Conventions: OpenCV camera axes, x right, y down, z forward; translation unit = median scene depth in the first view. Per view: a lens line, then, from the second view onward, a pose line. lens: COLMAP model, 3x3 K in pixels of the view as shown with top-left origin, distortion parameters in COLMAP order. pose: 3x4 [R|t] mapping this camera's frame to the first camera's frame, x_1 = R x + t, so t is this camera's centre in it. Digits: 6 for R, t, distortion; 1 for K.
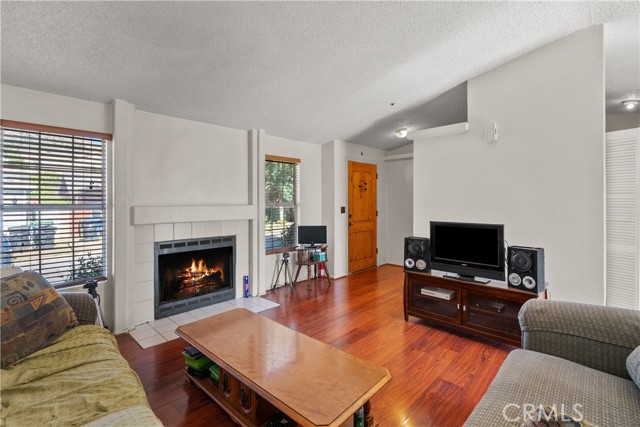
lens RADIAL K [[293.3, 0, 320.6], [0, 293.3, 209.8], [0, 0, 1]] dist [-0.004607, -0.000371]
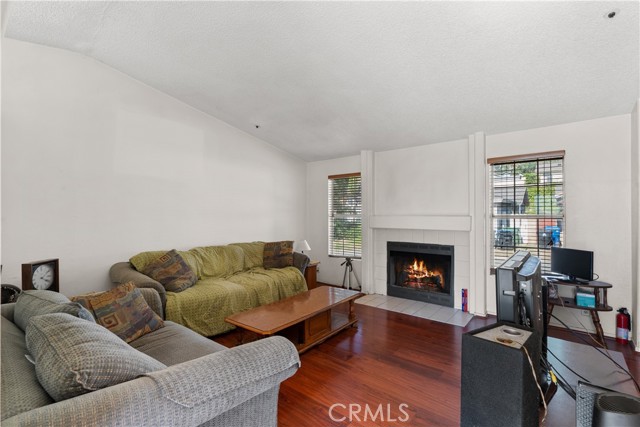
lens RADIAL K [[293.3, 0, 320.5], [0, 293.3, 211.8], [0, 0, 1]] dist [-0.004607, -0.000371]
pose [[0.103095, 0.004360, -0.994662, 0.724791], [-0.021540, 0.999766, 0.002150, -0.024267], [0.994438, 0.021204, 0.103165, 0.458746]]
